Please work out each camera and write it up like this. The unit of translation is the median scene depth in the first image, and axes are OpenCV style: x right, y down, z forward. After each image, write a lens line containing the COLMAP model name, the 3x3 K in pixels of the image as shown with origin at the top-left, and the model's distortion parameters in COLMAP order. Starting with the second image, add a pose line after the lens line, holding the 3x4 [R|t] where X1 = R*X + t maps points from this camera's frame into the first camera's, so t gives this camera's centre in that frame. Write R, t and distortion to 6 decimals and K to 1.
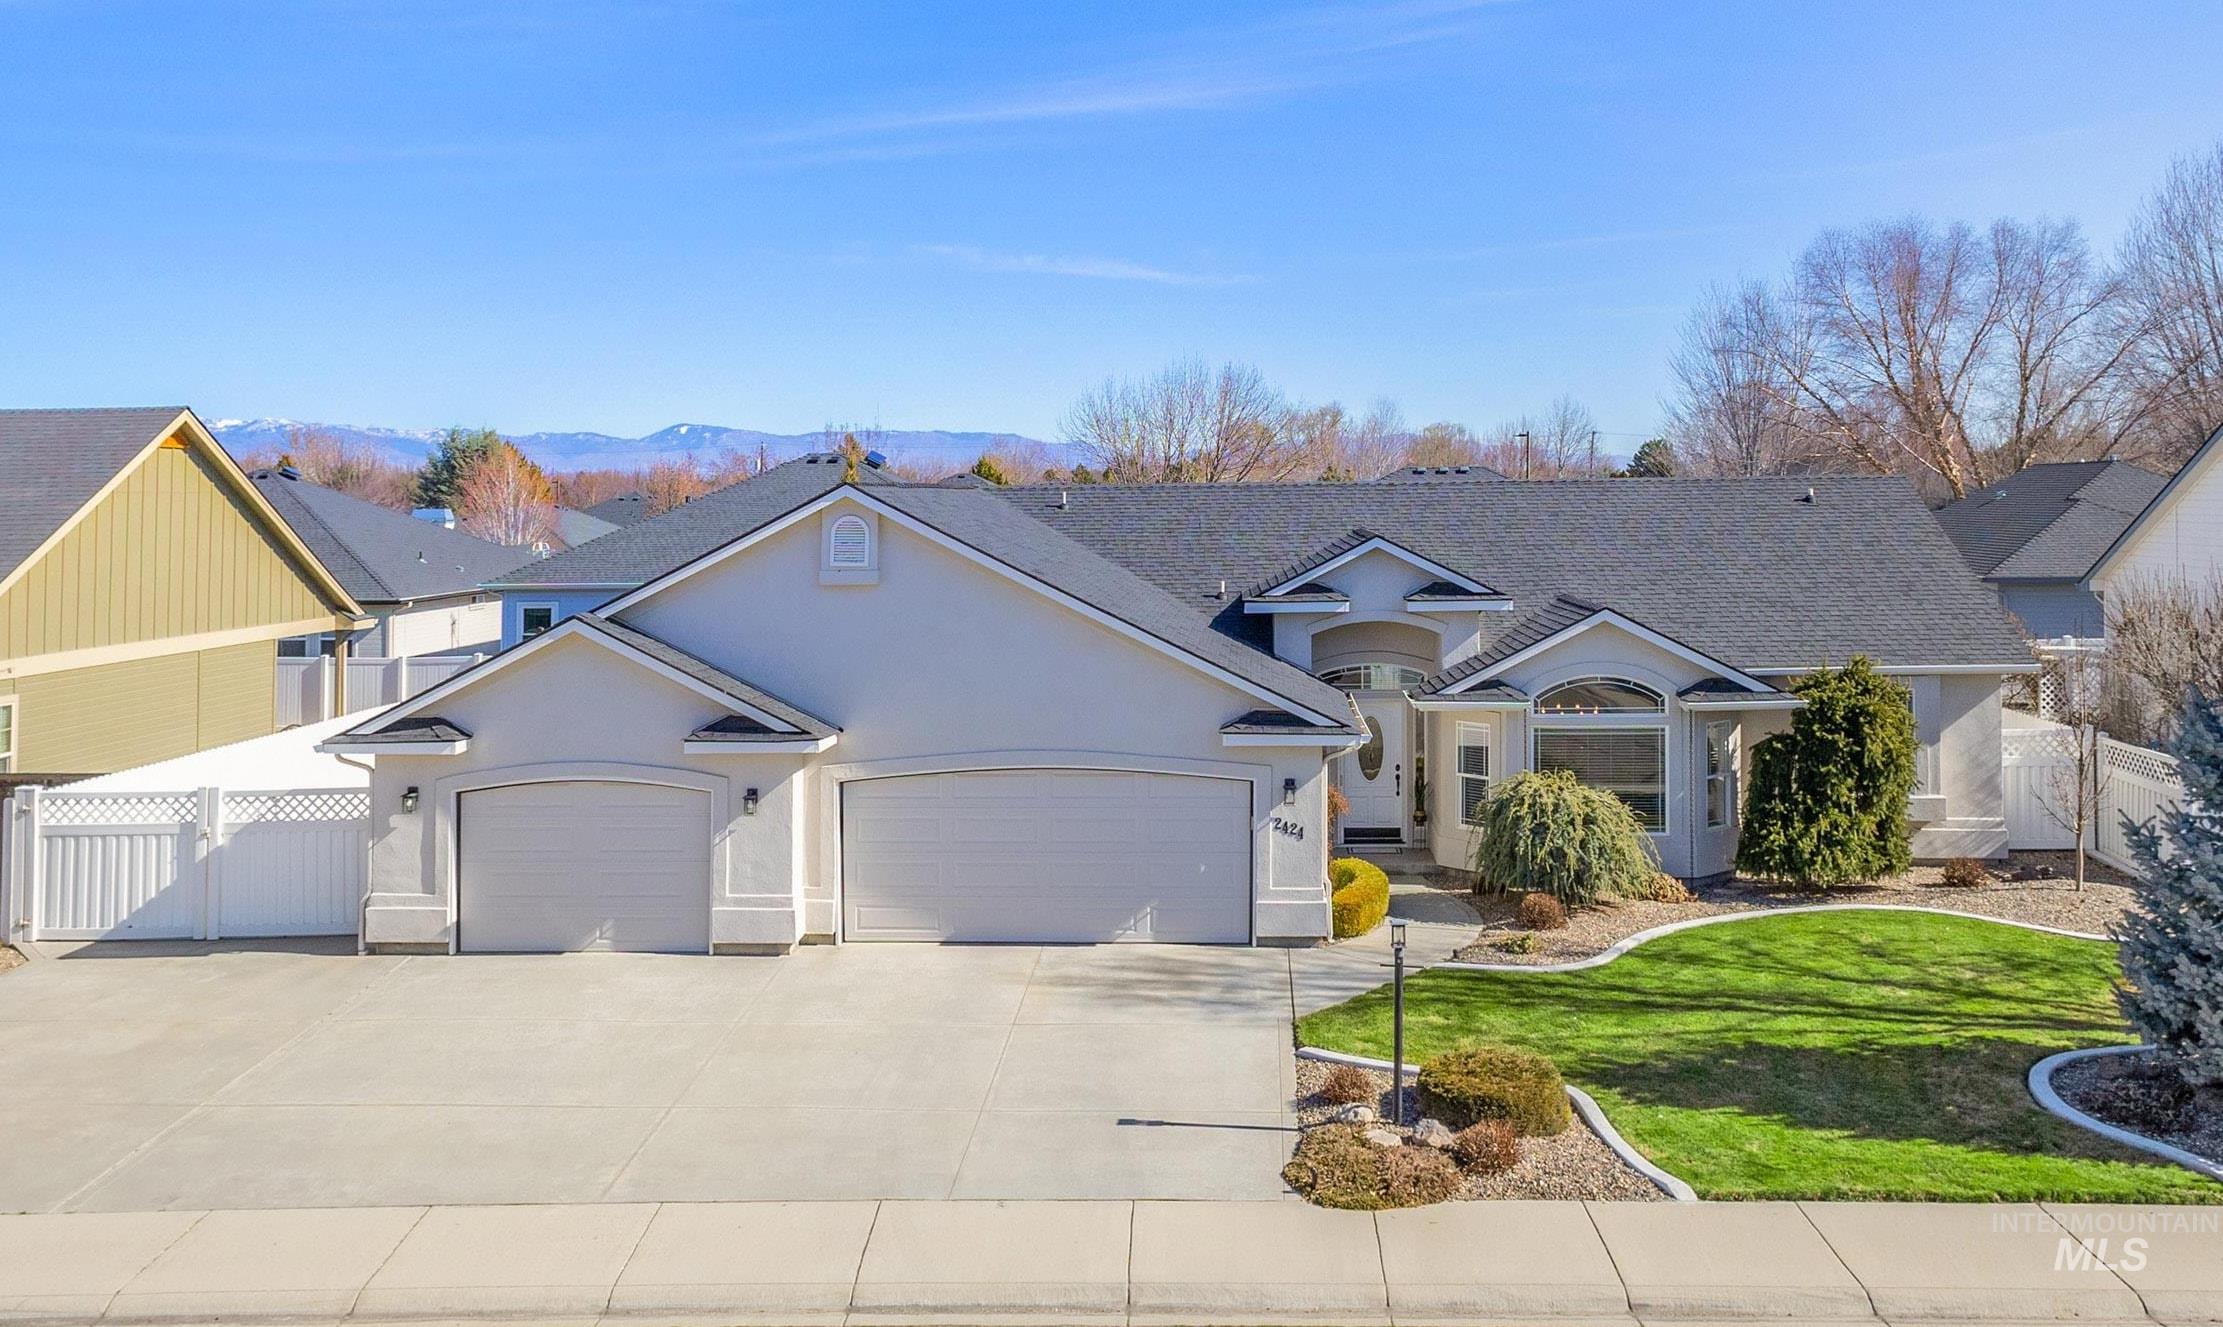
lens RADIAL K [[907.9, 0, 1111.5], [0, 907.9, 753.5], [0, 0, 1]] dist [0.000579, 0.000171]
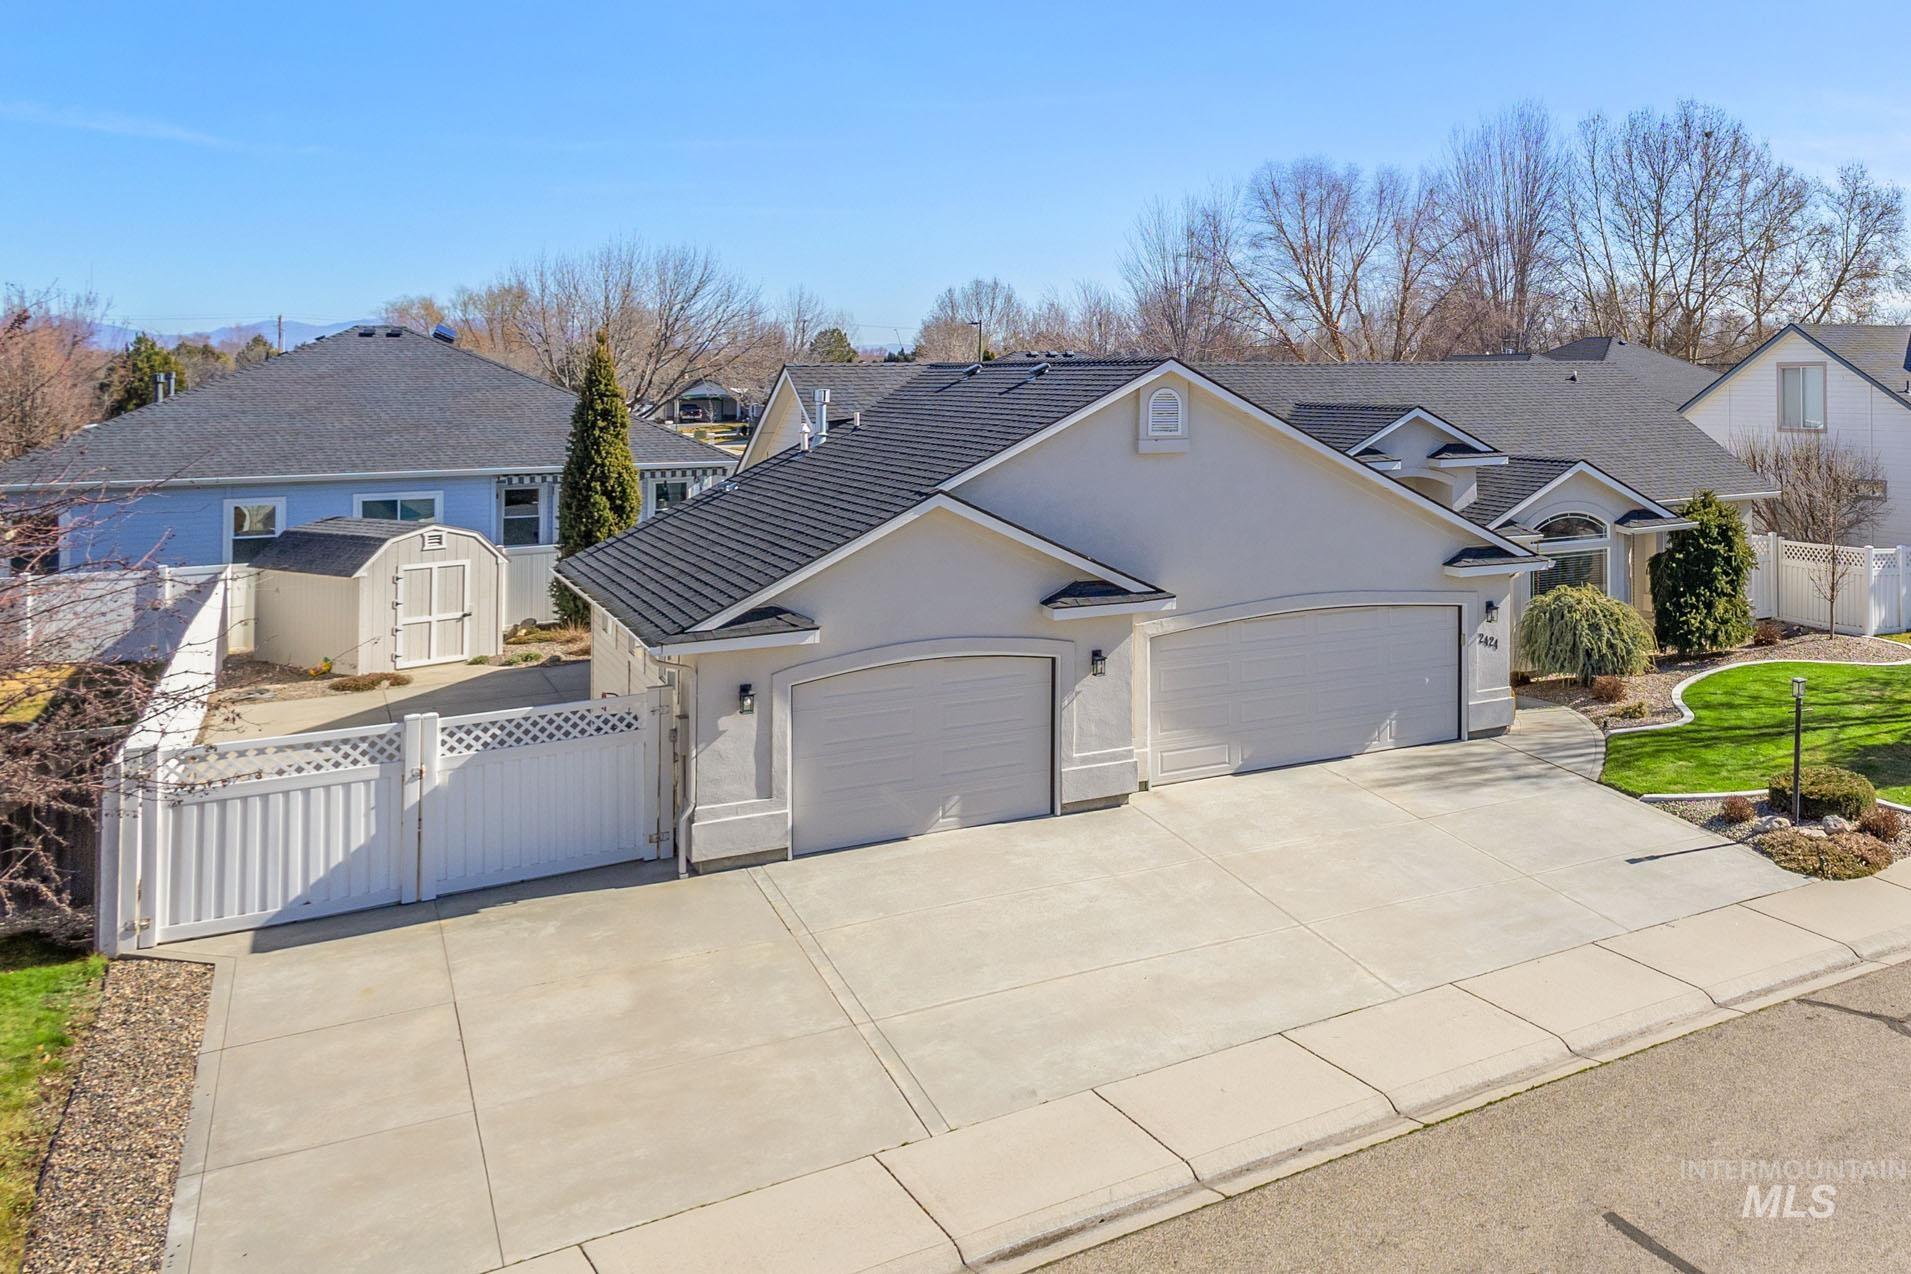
lens RADIAL K [[883.2, 0, 959.3], [0, 883.2, 643.4], [0, 0, 1]] dist [0.005180, -0.000567]
pose [[0.943417, -0.091508, 0.318733, -0.842244], [0.086927, 0.995804, 0.028599, -0.011371], [-0.320012, 0.000726, 0.947413, 0.083292]]
